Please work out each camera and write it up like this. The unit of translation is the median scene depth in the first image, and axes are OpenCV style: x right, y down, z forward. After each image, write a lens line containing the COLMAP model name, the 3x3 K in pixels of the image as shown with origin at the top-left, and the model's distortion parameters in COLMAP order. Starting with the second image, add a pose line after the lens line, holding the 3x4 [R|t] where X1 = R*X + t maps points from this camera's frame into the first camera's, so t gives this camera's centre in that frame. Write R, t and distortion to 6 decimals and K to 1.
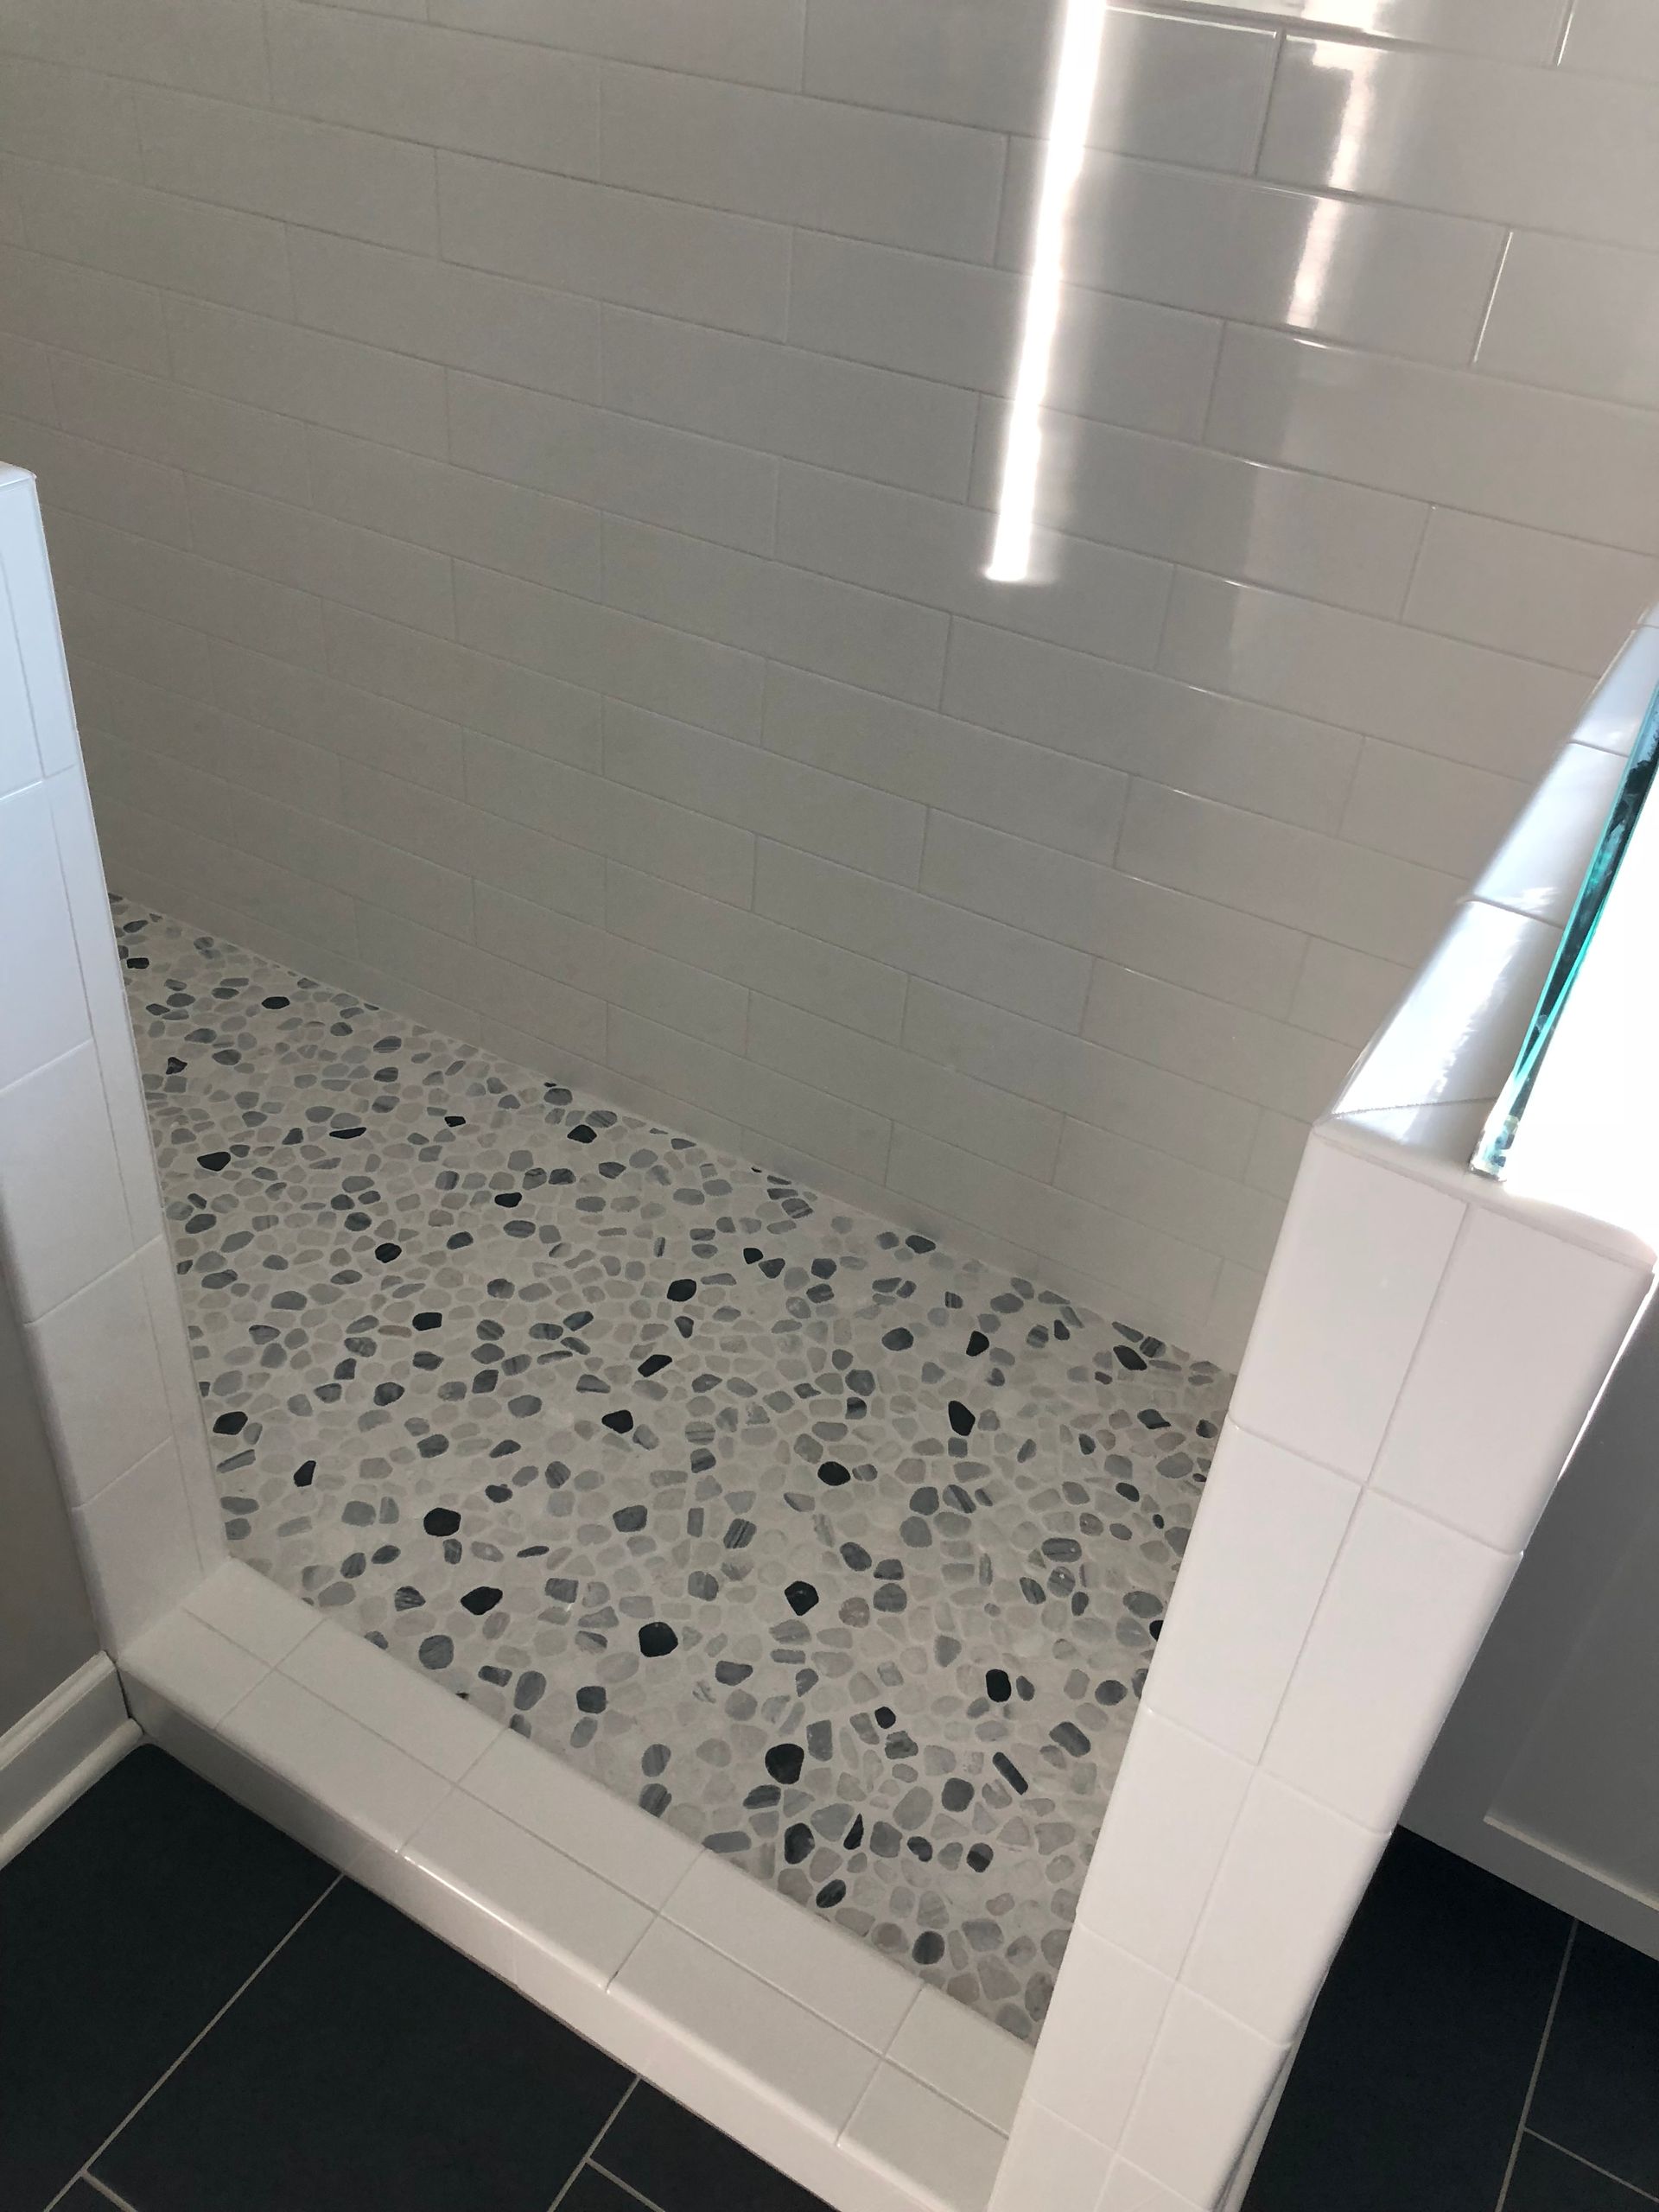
lens RADIAL K [[1813.8, 0, 848.1], [0, 1813.8, 1106.6], [0, 0, 1]] dist [0.107288, -0.175947]
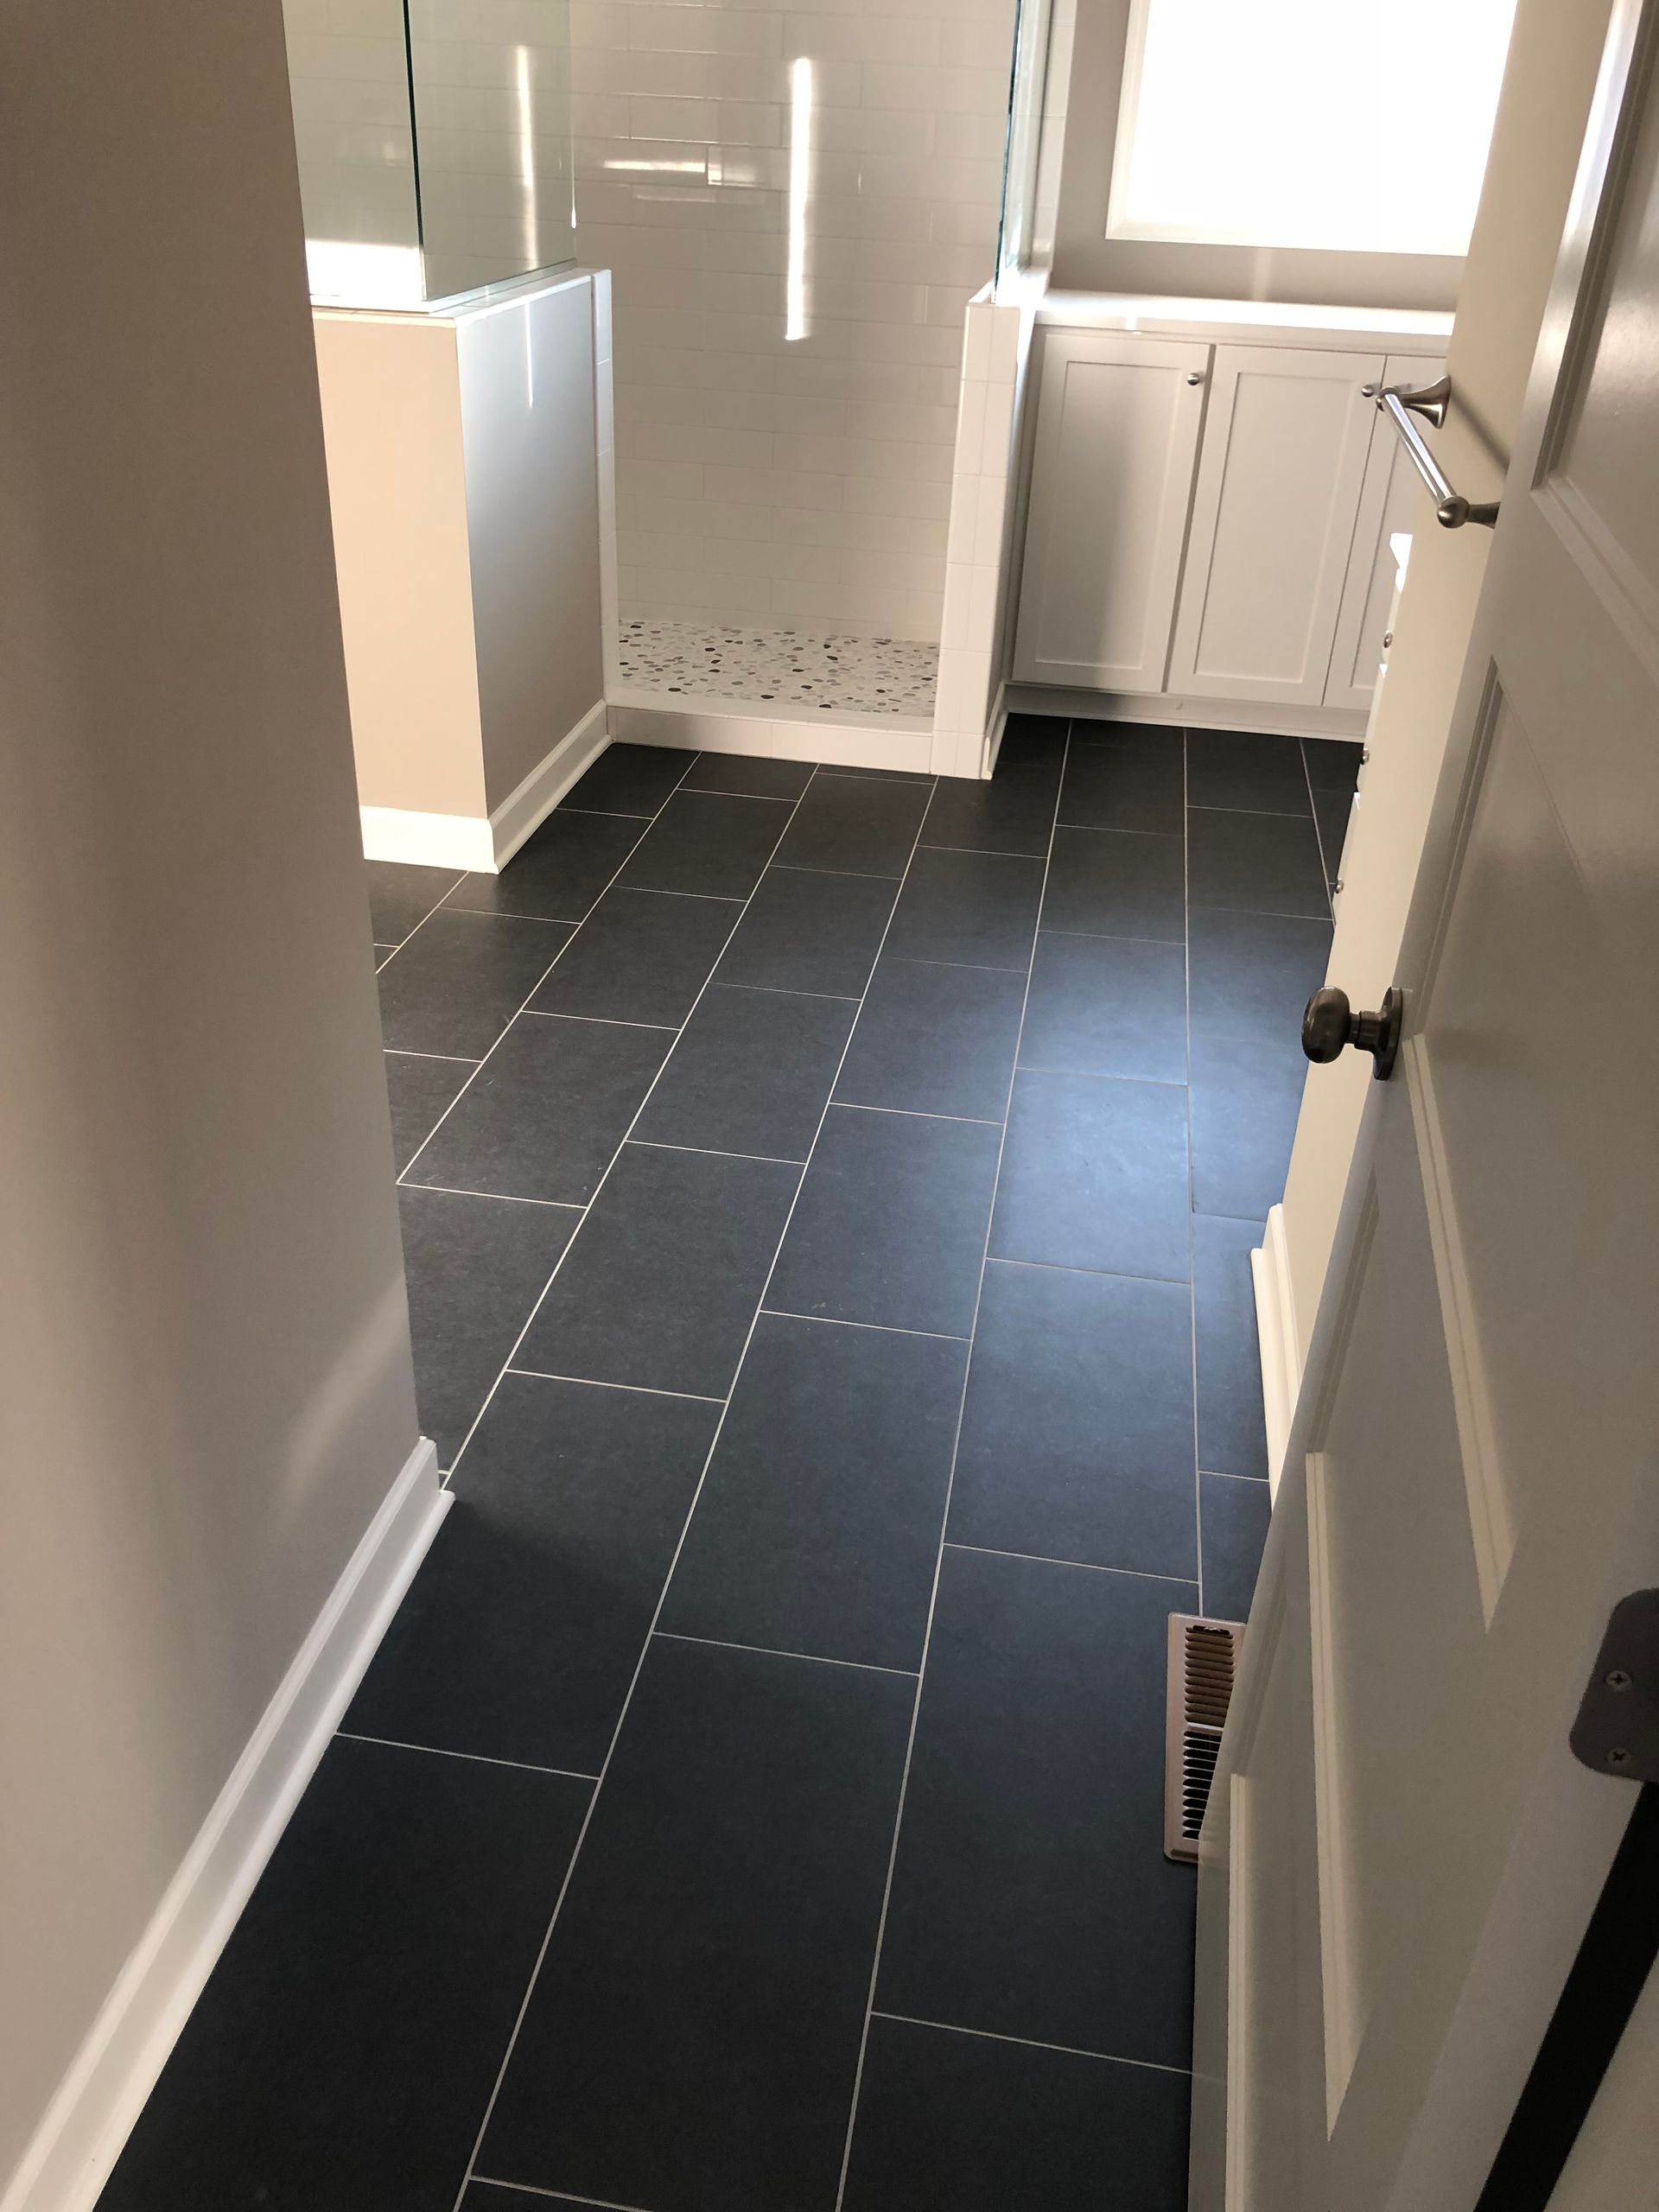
lens RADIAL K [[1813.8, 0, 848.1], [0, 1813.8, 1106.6], [0, 0, 1]] dist [0.107288, -0.175947]
pose [[0.933595, -0.203705, 0.294795, -0.837773], [0.233905, 0.969686, -0.070700, 0.998688], [-0.271456, 0.134959, 0.952942, -1.473564]]
